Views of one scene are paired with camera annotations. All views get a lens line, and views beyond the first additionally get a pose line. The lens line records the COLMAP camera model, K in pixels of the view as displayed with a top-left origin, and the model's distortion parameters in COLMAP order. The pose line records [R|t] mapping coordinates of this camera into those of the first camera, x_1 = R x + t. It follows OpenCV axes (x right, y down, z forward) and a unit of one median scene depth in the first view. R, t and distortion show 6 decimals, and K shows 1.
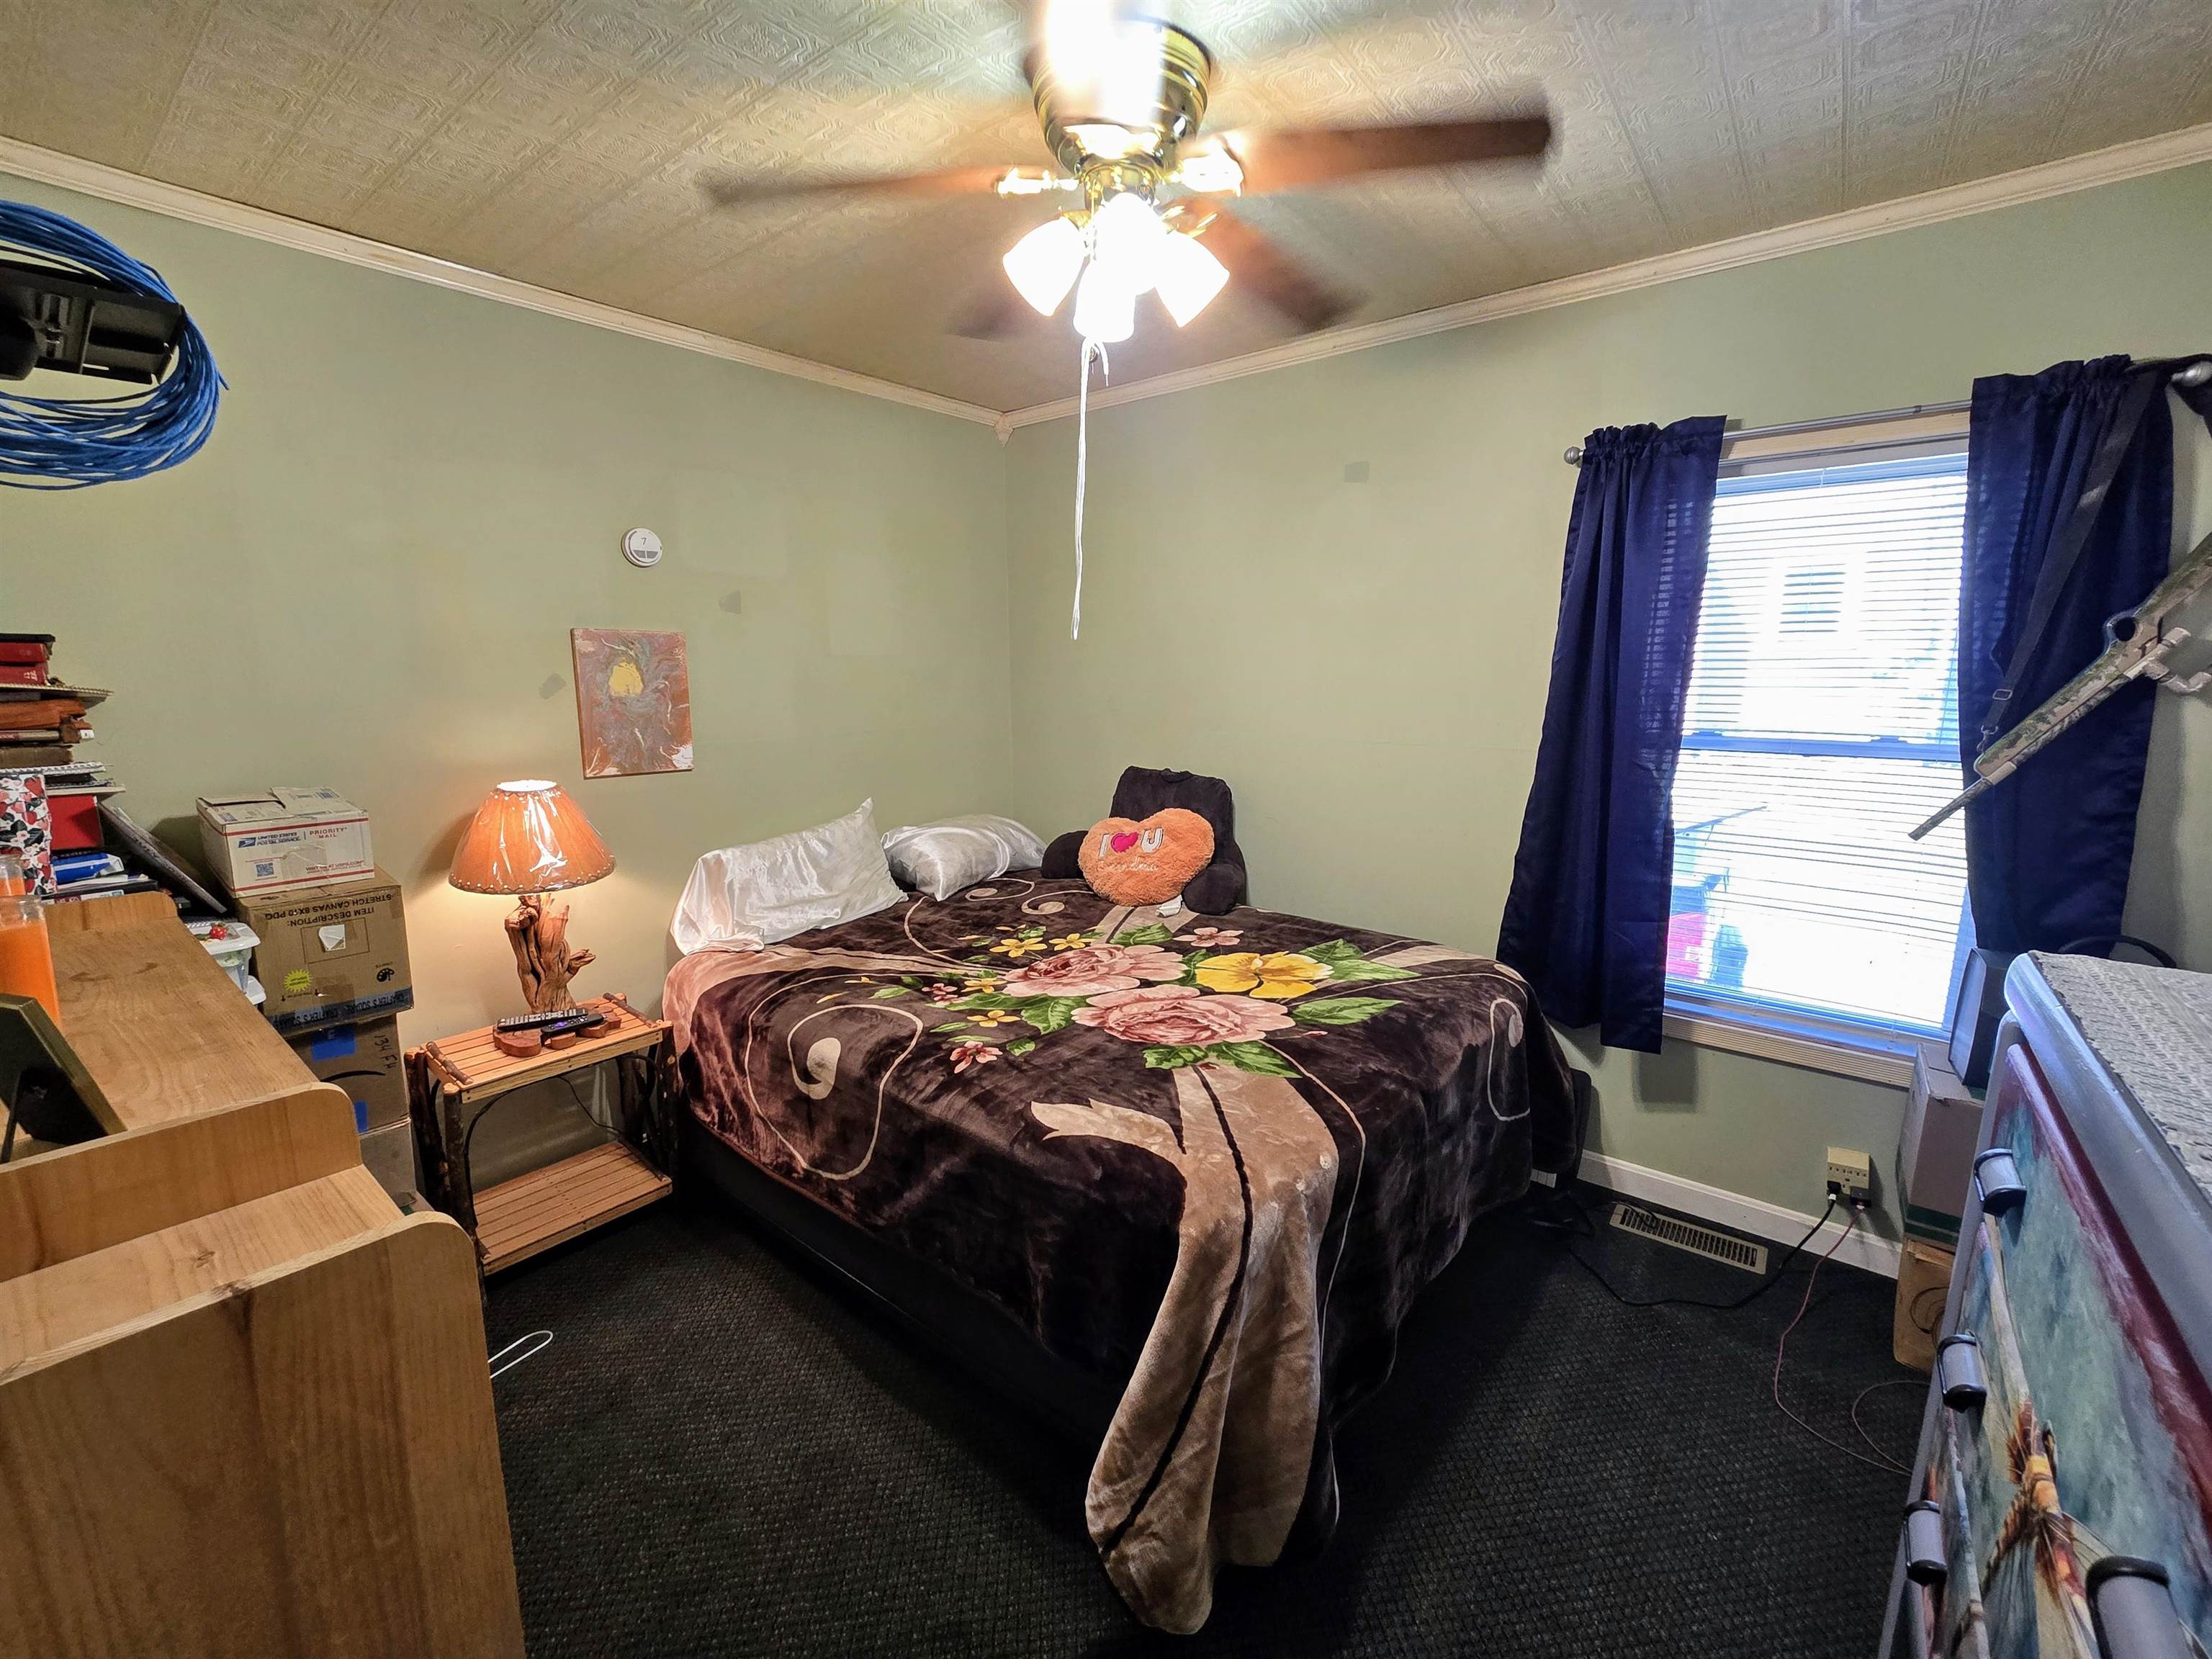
lens RADIAL K [[904.9, 0, 1102.2], [0, 904.9, 824.9], [0, 0, 1]] dist [-0.001031, -0.001167]
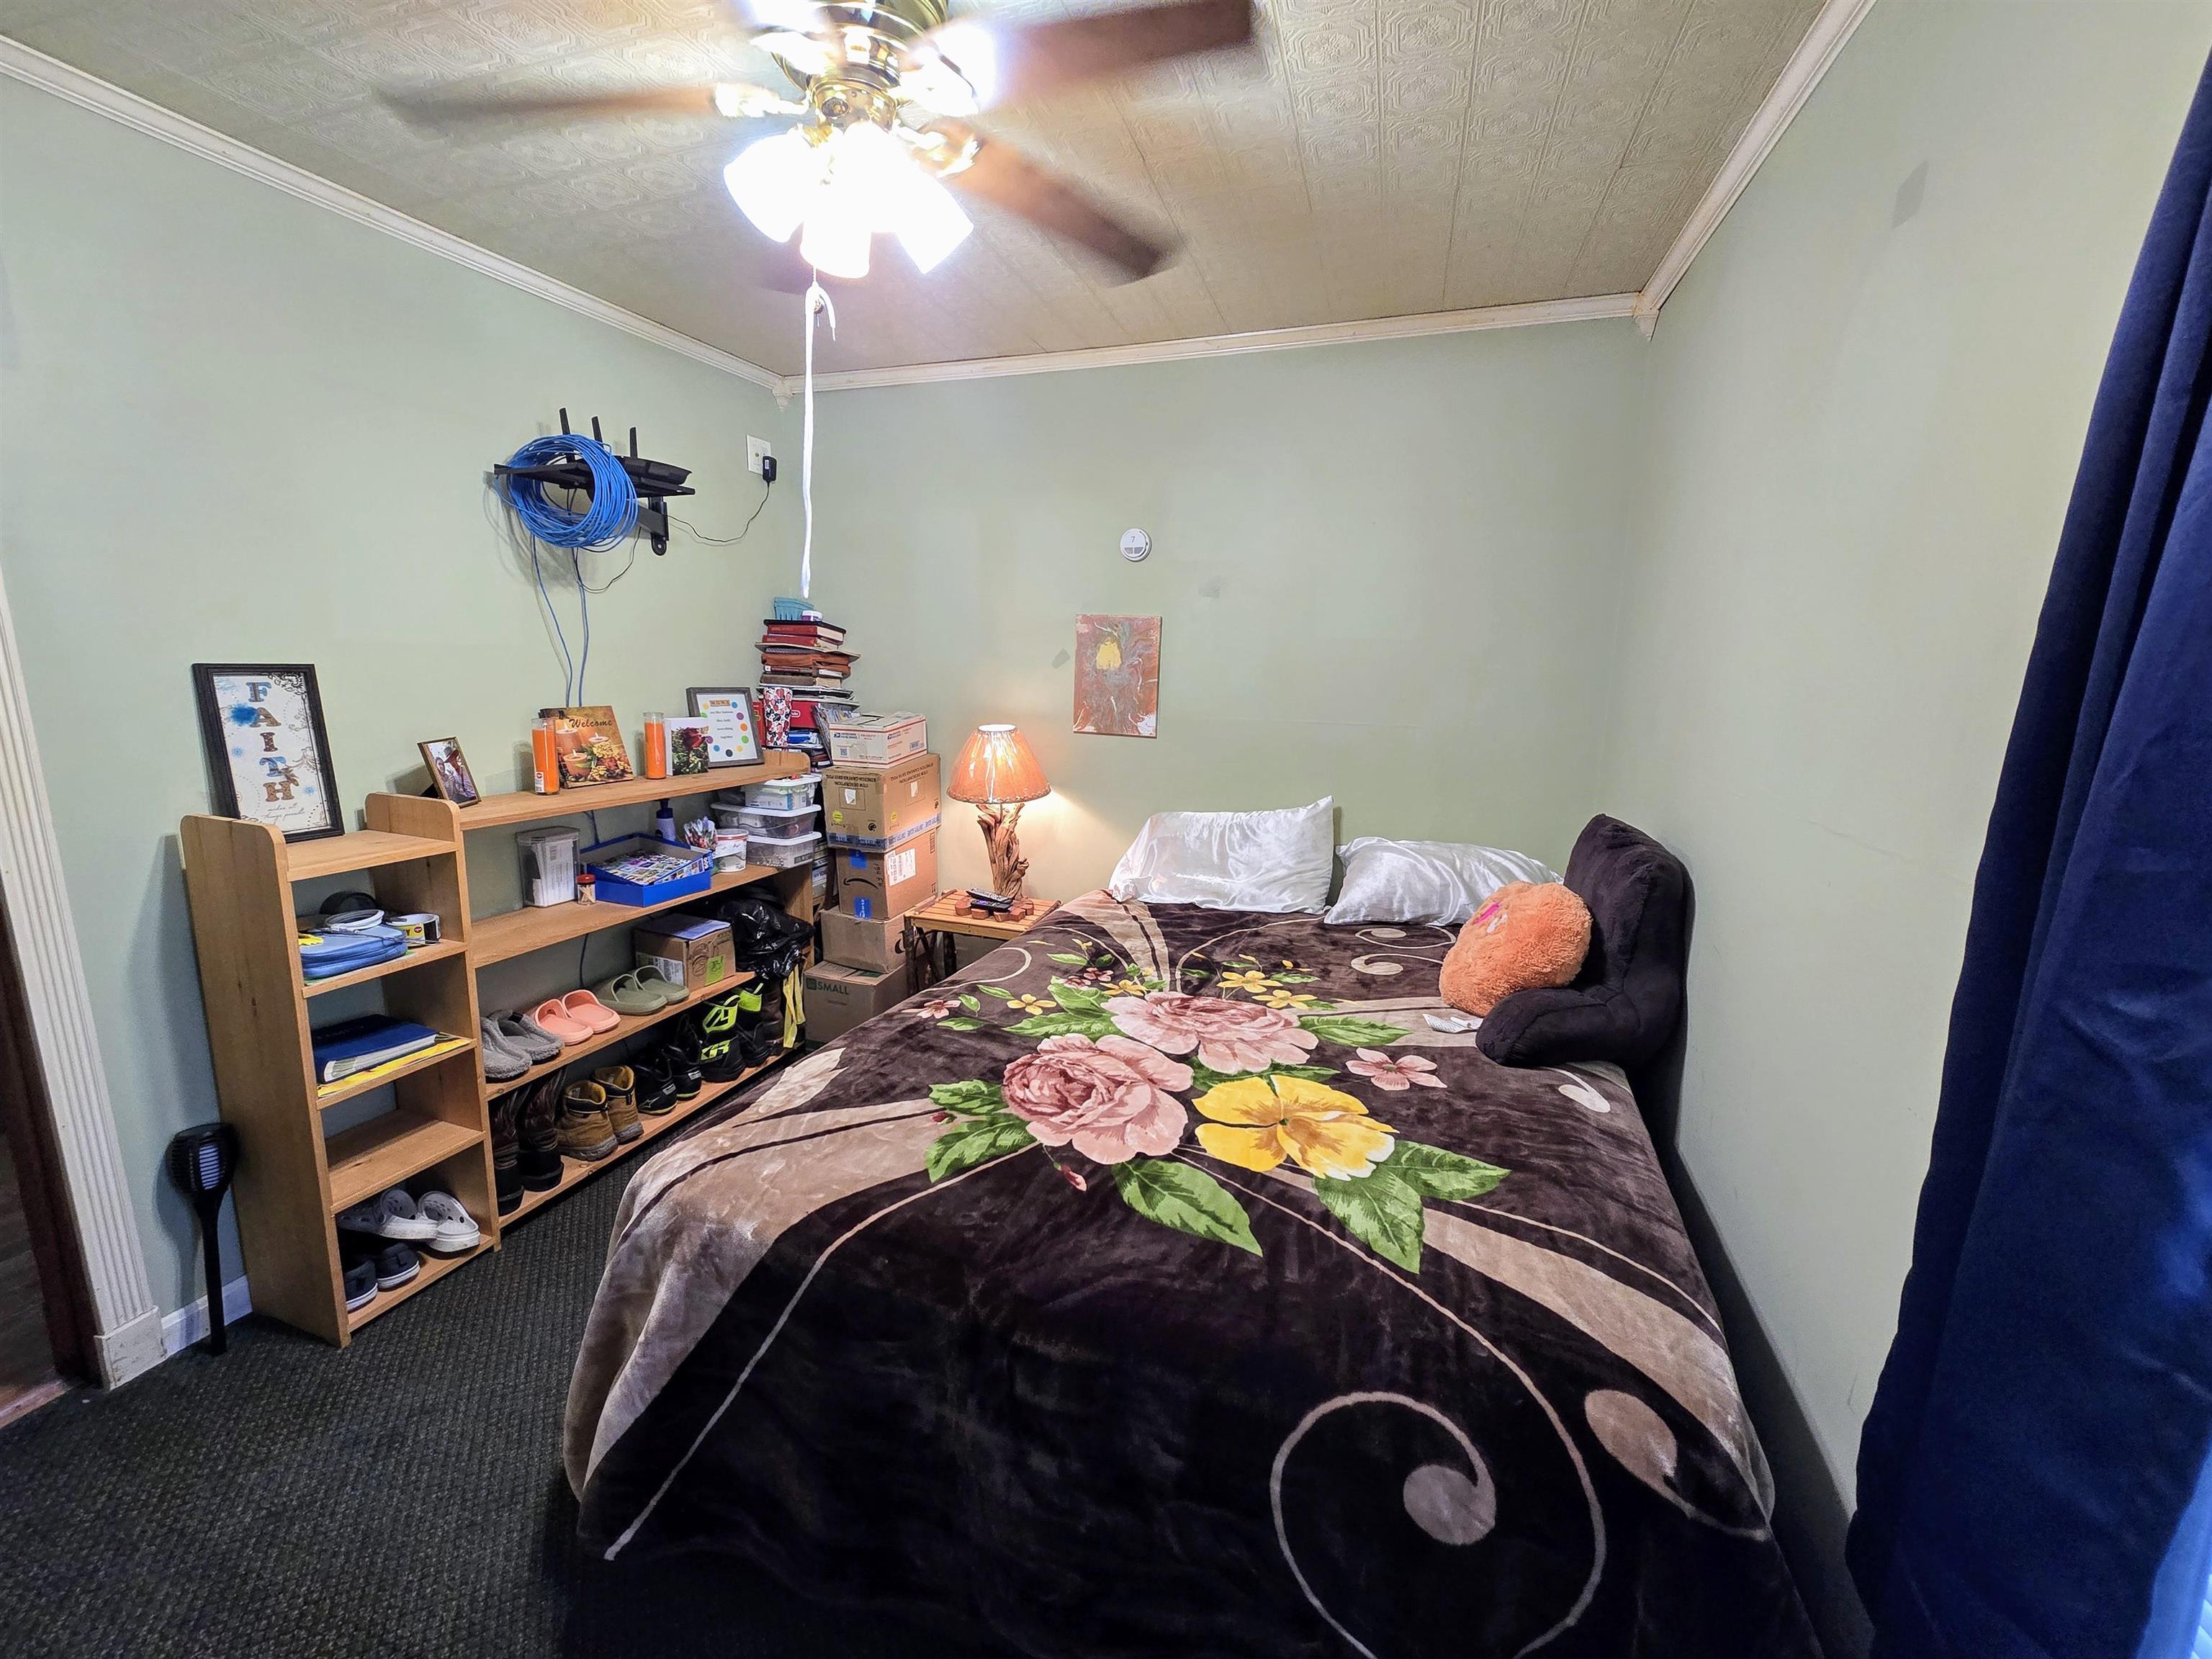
lens RADIAL K [[904.9, 0, 1102.2], [0, 904.9, 824.9], [0, 0, 1]] dist [-0.001031, -0.001167]
pose [[0.344416, 0.184425, -0.920524, 0.657189], [-0.190149, 0.973896, 0.123974, -0.092038], [0.919359, 0.132338, 0.370494, 0.594267]]
